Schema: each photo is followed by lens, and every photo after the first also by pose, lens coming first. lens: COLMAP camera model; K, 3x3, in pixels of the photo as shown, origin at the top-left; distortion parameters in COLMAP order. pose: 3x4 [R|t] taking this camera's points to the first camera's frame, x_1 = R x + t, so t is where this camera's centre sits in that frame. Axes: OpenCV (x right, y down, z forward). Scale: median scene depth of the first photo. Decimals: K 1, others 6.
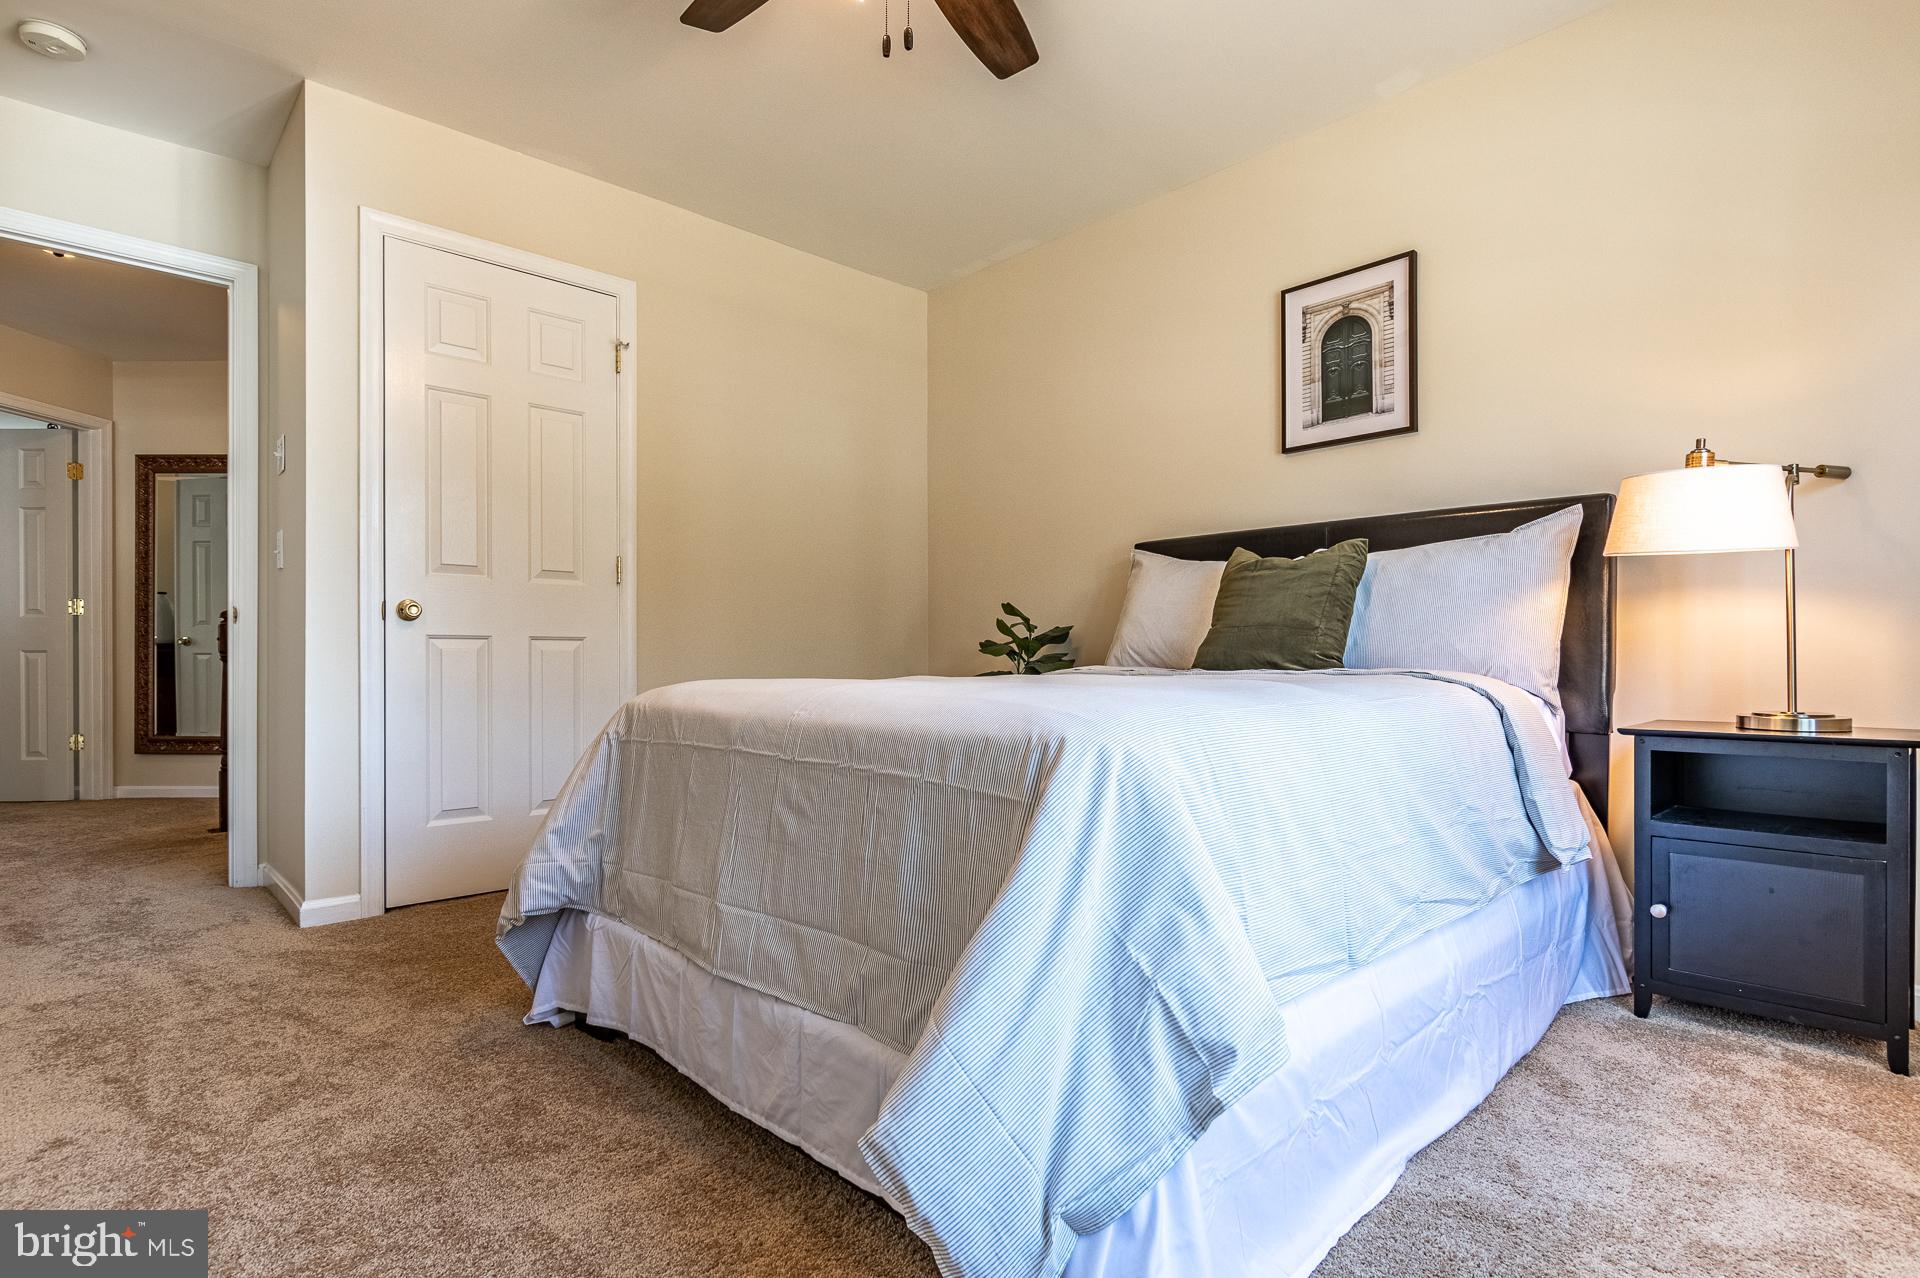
lens RADIAL K [[952.9, 0, 958.8], [0, 952.9, 658.7], [0, 0, 1]] dist [0.002516, 0.000218]
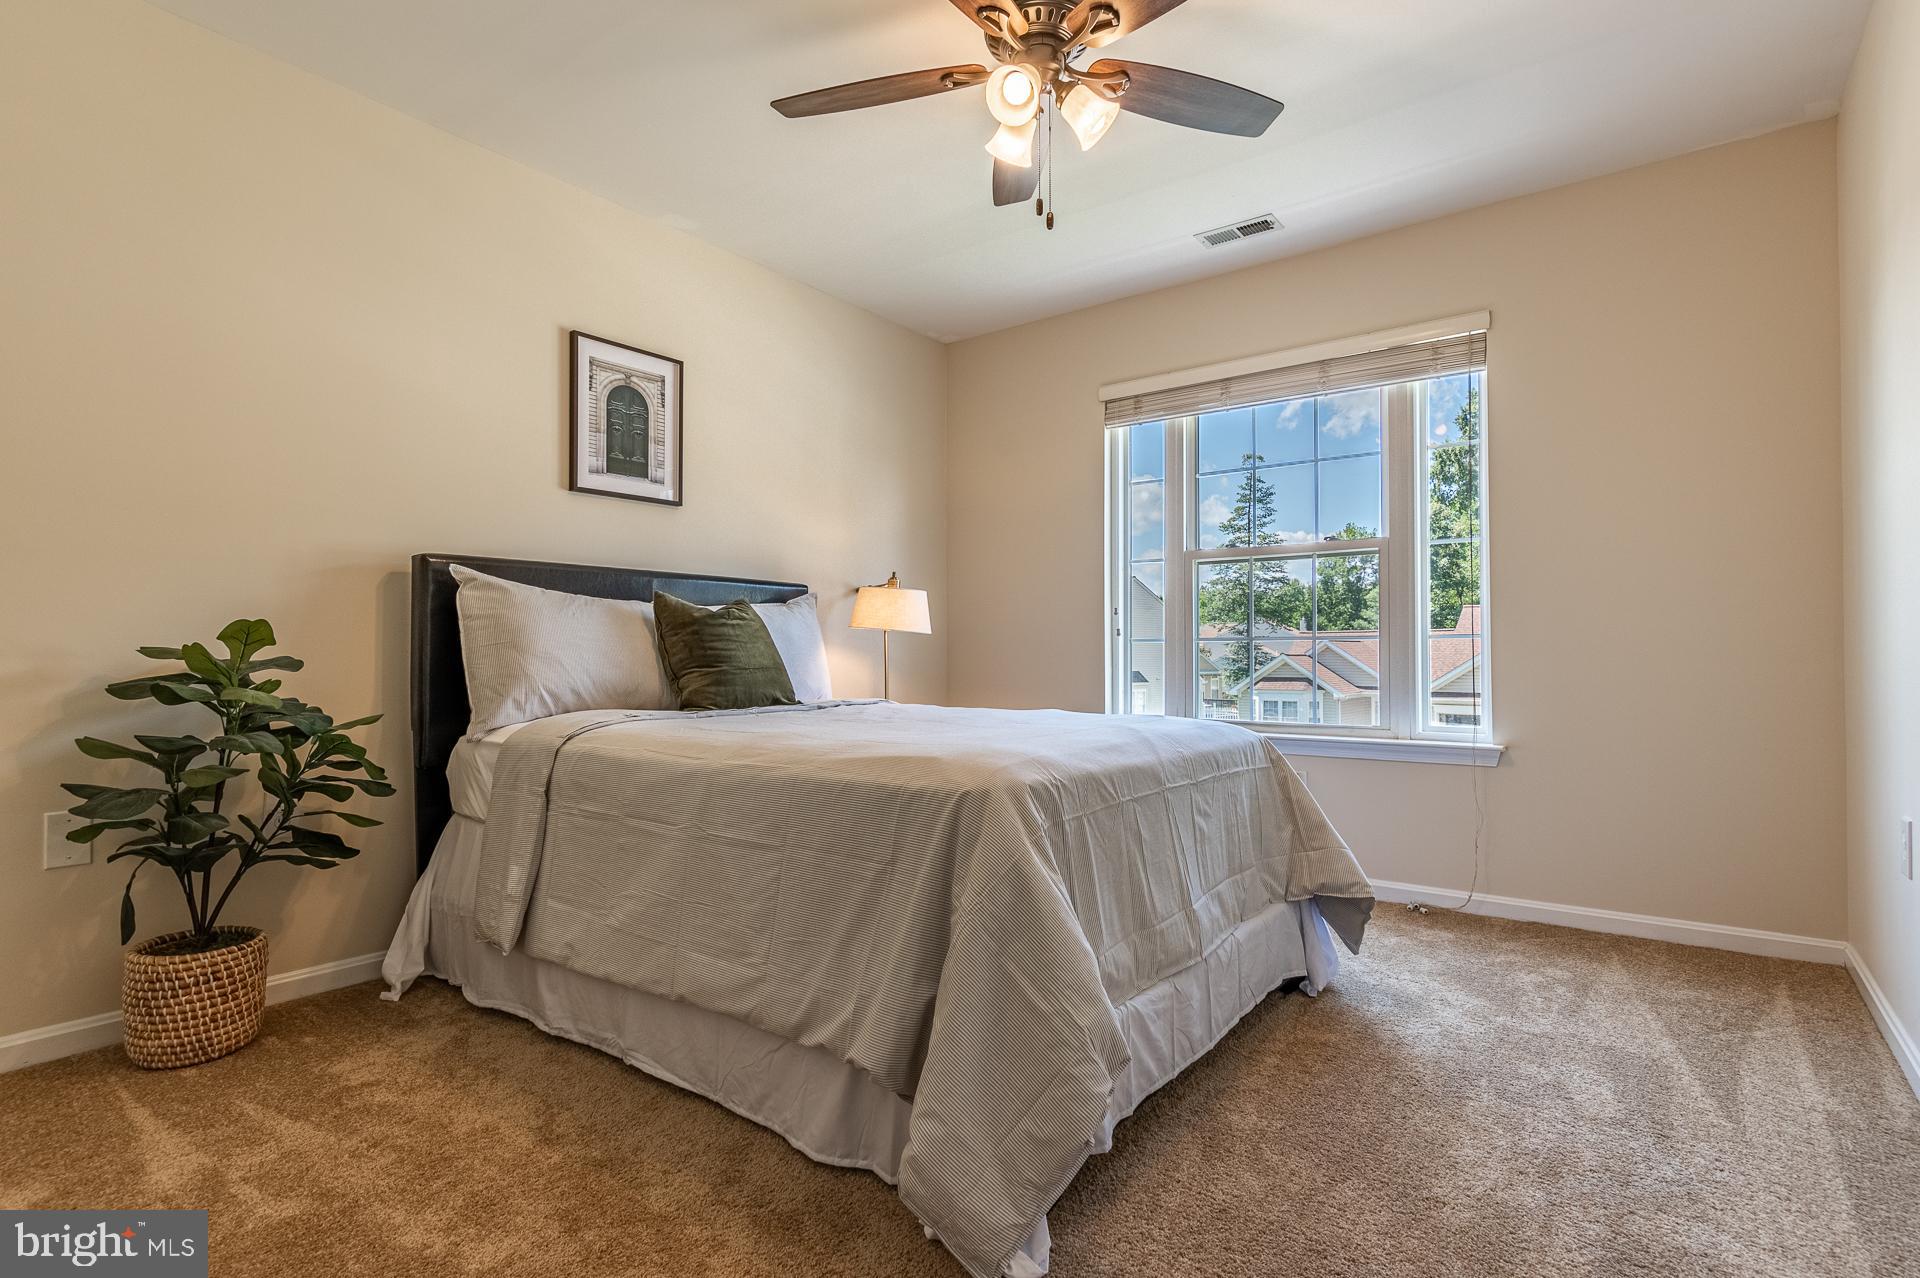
lens RADIAL K [[952.9, 0, 958.8], [0, 952.9, 658.7], [0, 0, 1]] dist [0.002516, 0.000218]
pose [[-0.172059, -0.003655, 0.985080, -0.778332], [0.001168, 0.999992, 0.003915, -0.042501], [-0.985086, 0.001824, -0.172054, 0.822311]]
